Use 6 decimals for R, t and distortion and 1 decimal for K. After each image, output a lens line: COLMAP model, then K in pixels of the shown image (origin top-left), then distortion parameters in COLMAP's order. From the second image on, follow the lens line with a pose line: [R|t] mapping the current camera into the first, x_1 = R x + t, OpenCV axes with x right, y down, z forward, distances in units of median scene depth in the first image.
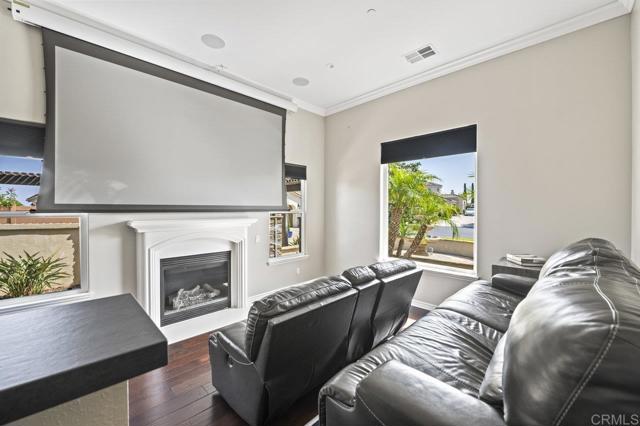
lens RADIAL K [[254.3, 0, 320.4], [0, 254.3, 211.3], [0, 0, 1]] dist [-0.008734, -0.001043]
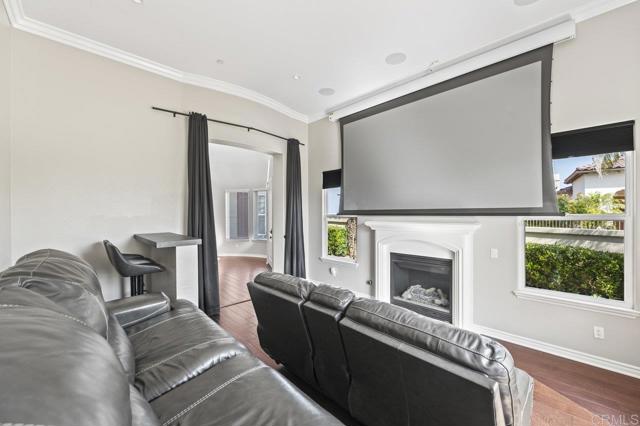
lens RADIAL K [[254.3, 0, 320.0], [0, 254.3, 213.4], [0, 0, 1]] dist [-0.008734, -0.001043]
pose [[-0.001763, 0.000859, -0.999998, 0.539574], [-0.001616, 0.999998, 0.000862, -0.005690], [0.999997, 0.001617, -0.001762, 0.550089]]
